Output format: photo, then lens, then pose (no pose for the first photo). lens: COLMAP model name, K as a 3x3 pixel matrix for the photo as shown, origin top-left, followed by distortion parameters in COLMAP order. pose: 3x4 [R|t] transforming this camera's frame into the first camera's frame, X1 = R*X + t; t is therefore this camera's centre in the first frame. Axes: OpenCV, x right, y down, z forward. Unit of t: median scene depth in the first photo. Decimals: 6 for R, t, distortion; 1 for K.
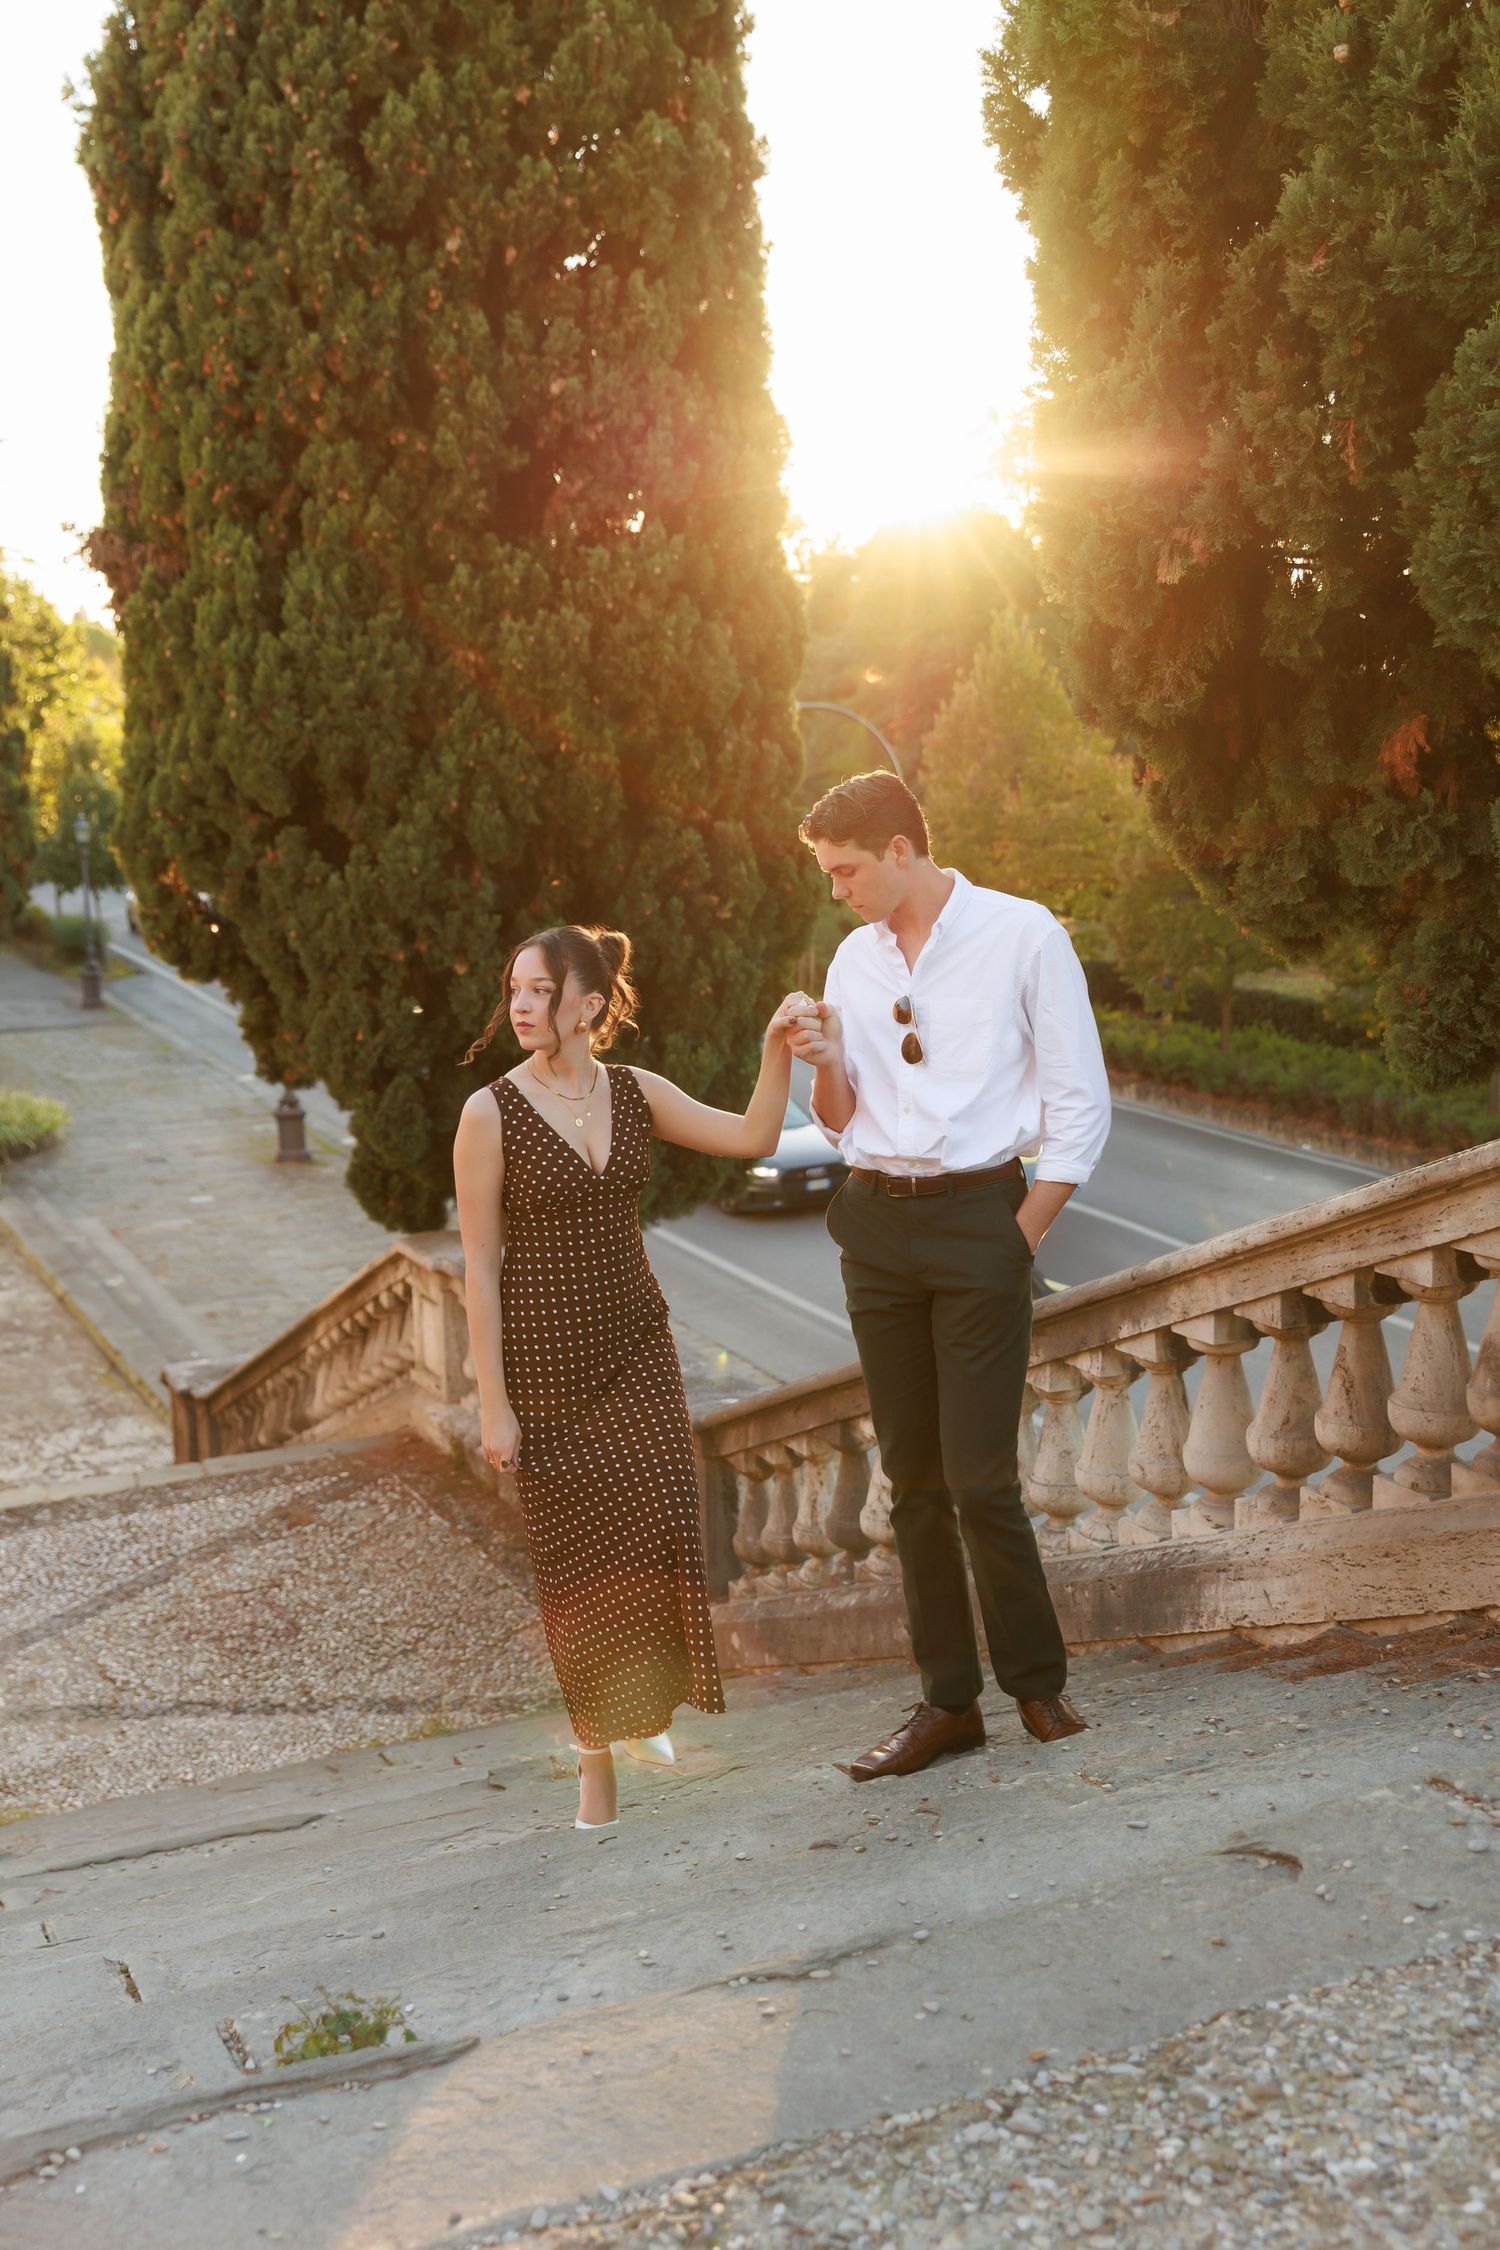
lens RADIAL K [[2595.1, 0, 821.4], [0, 2595.1, 1073.5], [0, 0, 1]] dist [0.001807, 0.018563]
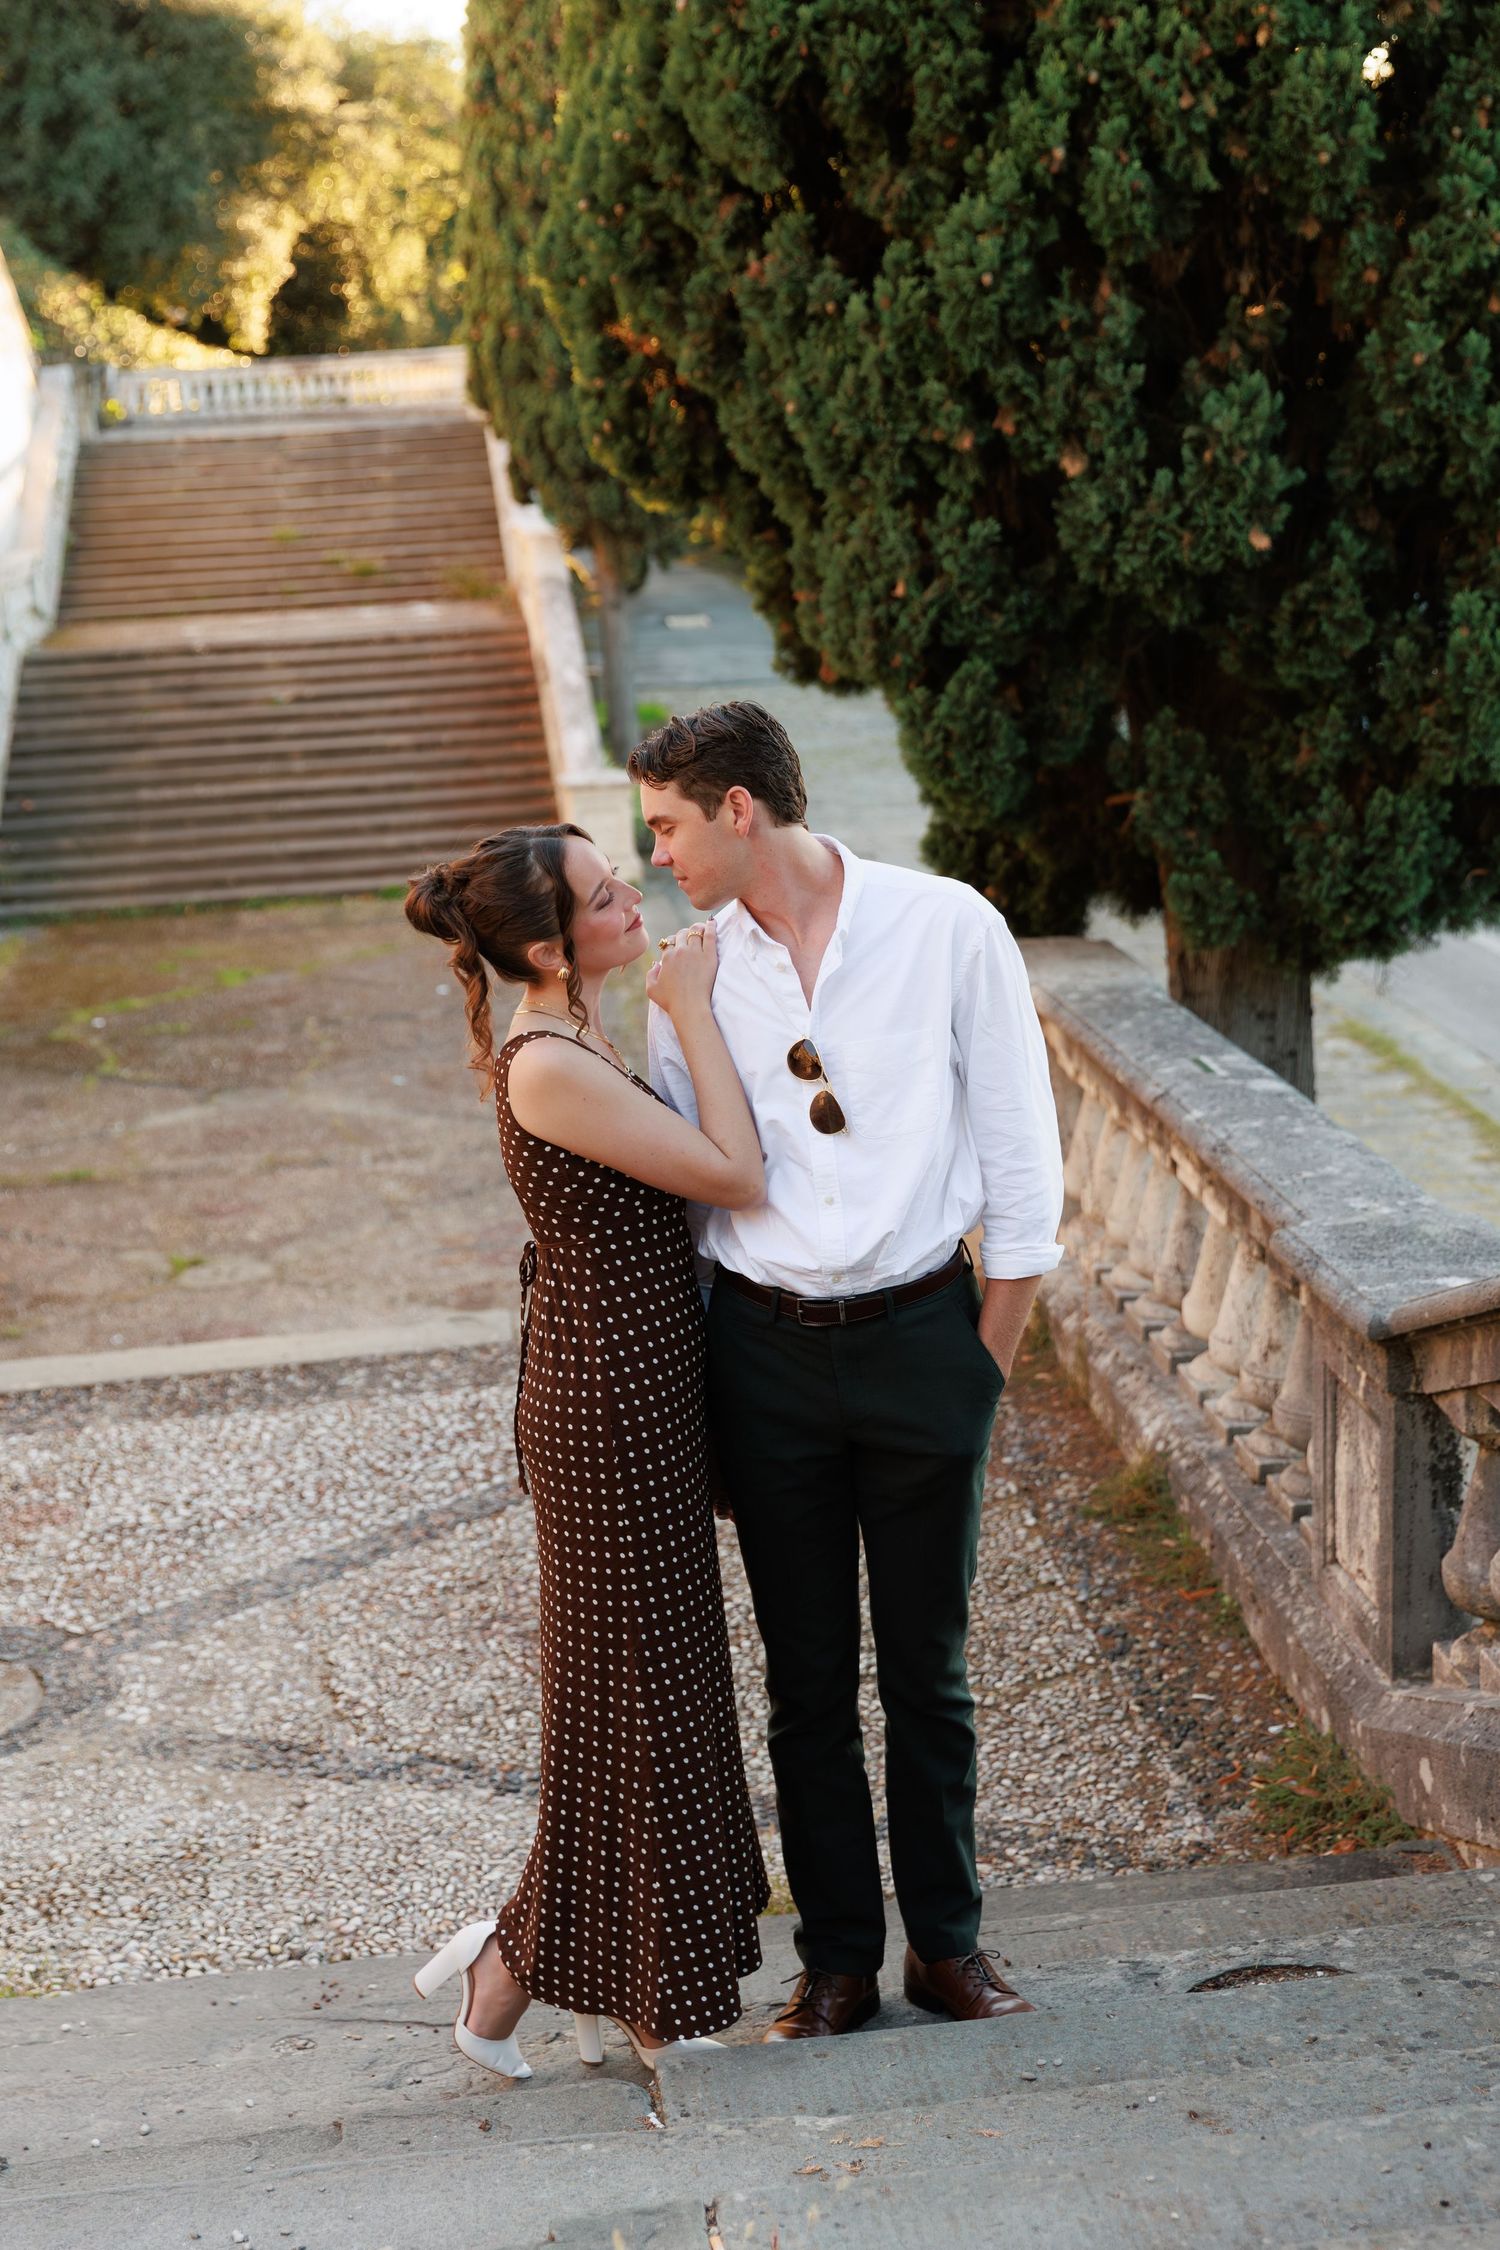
lens RADIAL K [[3392.3, 0, 750.0], [0, 3392.3, 1125.0], [0, 0, 1]] dist [0.007339, -0.001218]
pose [[0.950728, 0.052561, -0.305539, 0.033924], [-0.020499, 0.994025, 0.107213, 0.031941], [0.309348, -0.095667, 0.946125, 0.369097]]
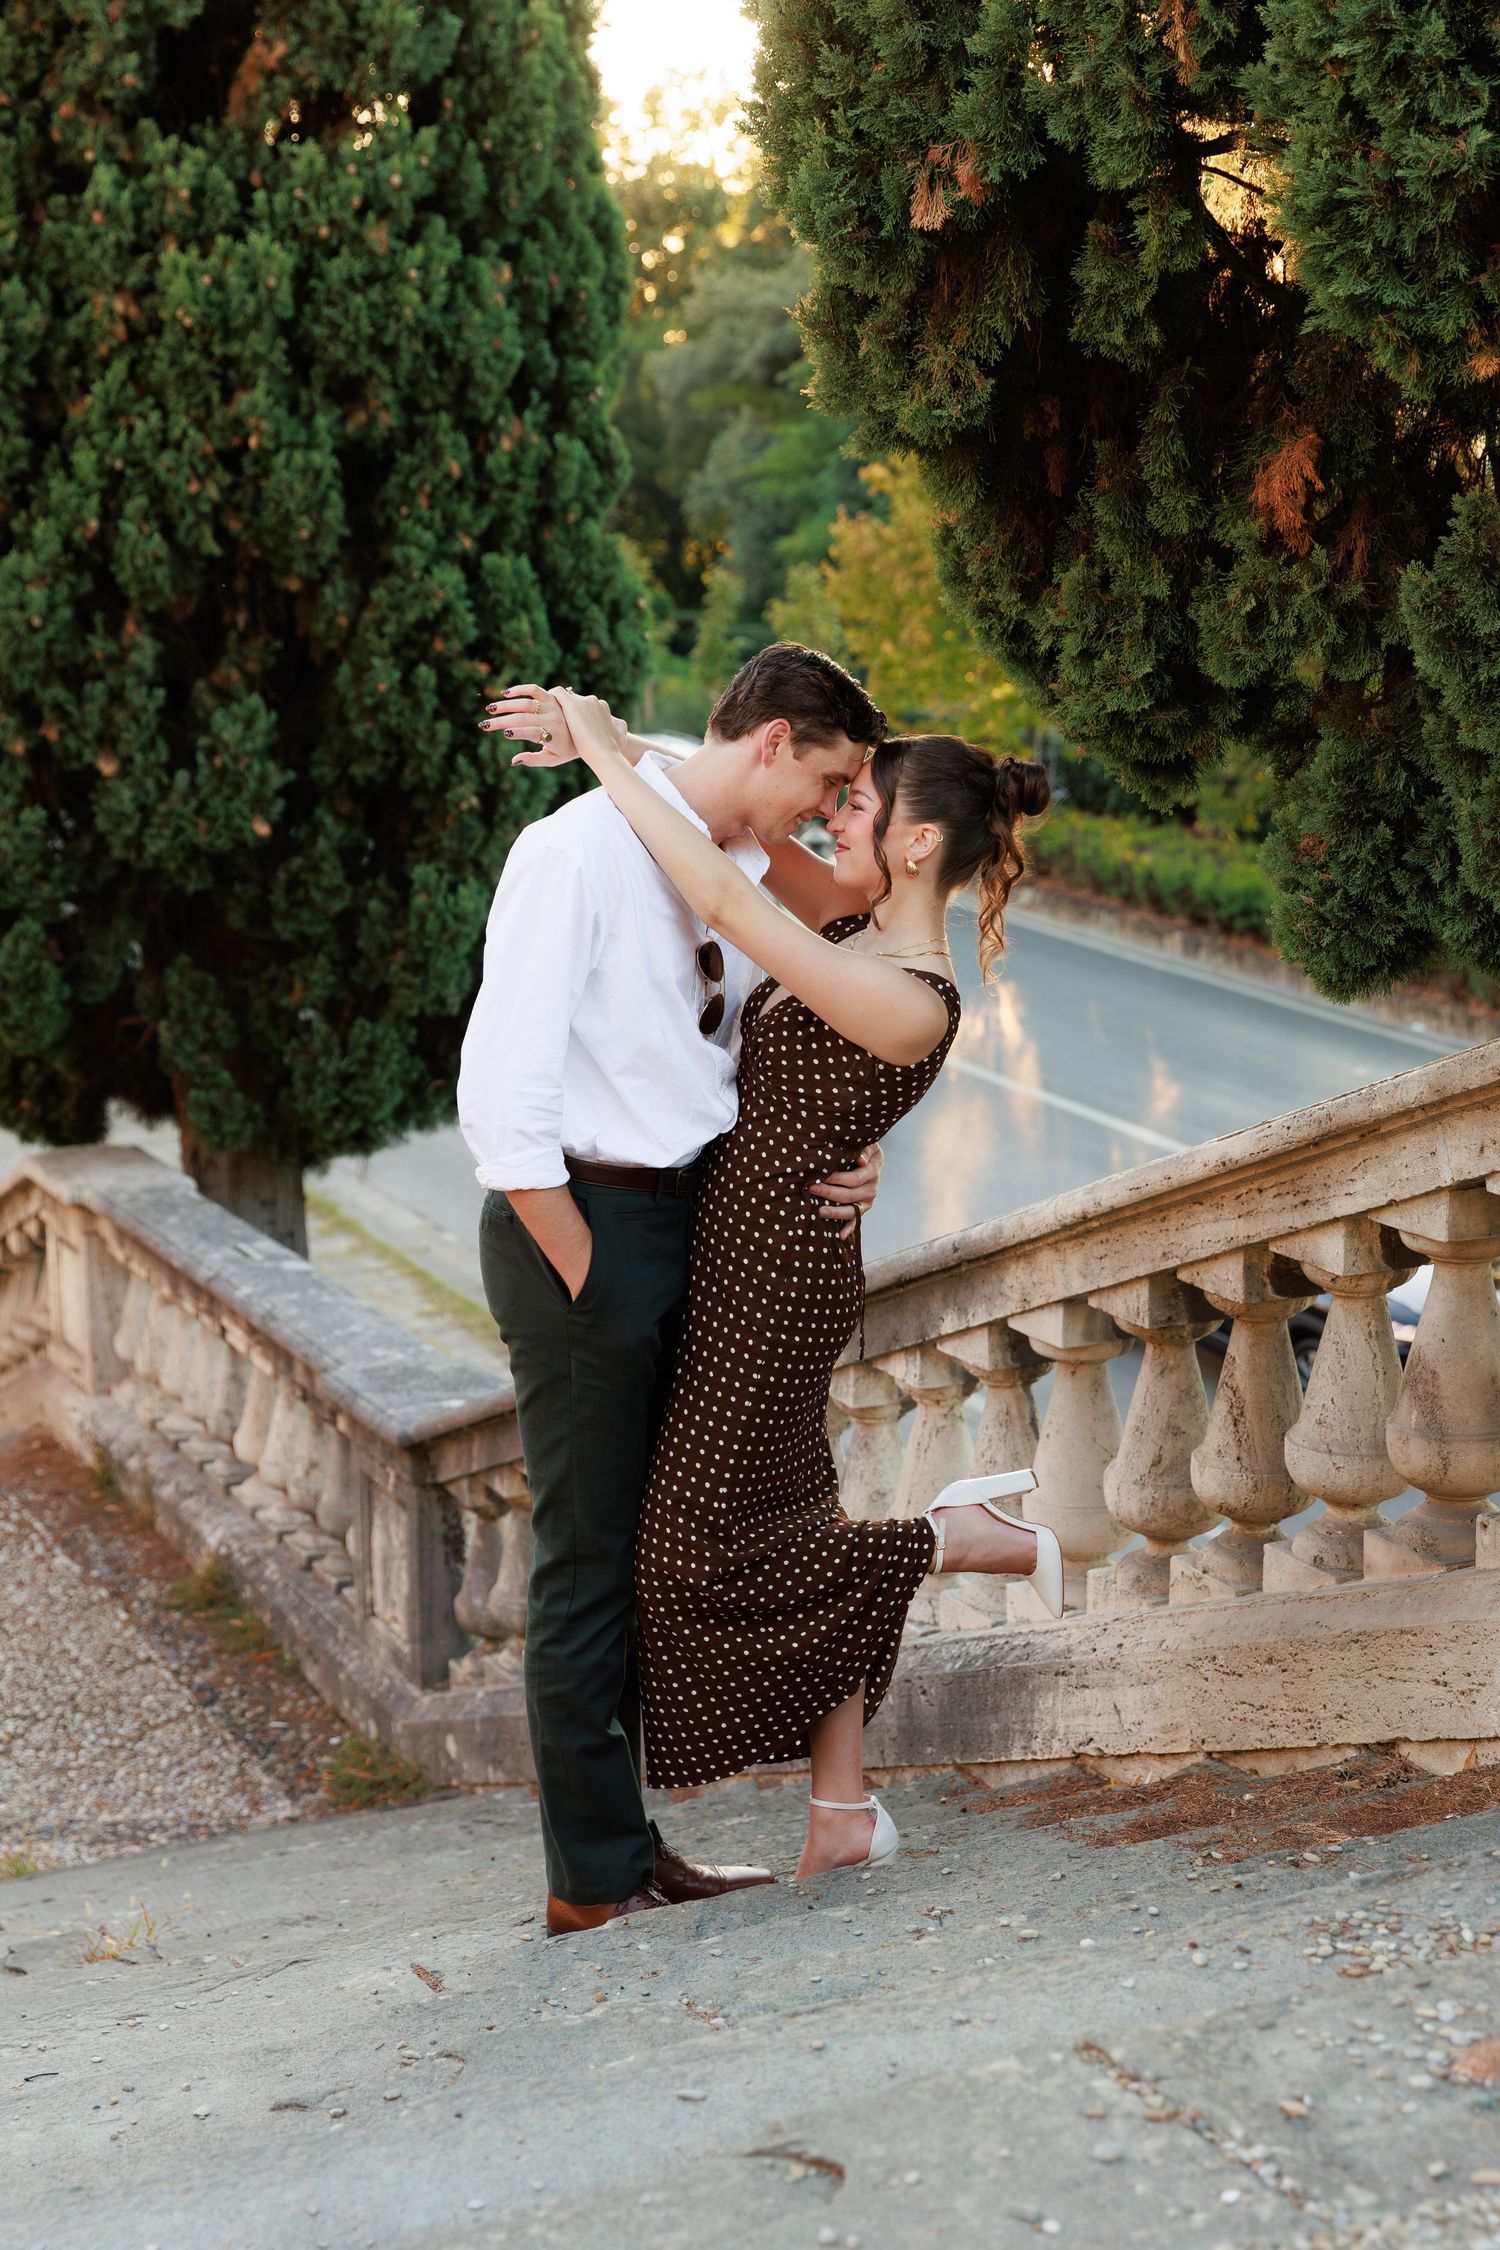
lens RADIAL K [[3697.3, 0, 821.3], [0, 3697.3, 1183.6], [0, 0, 1]] dist [0.017592, -0.043708]
pose [[0.999824, 0.012034, 0.014359, 0.049752], [-0.013073, 0.997129, 0.074586, -0.007744], [-0.013420, -0.074761, 0.997111, 0.017936]]
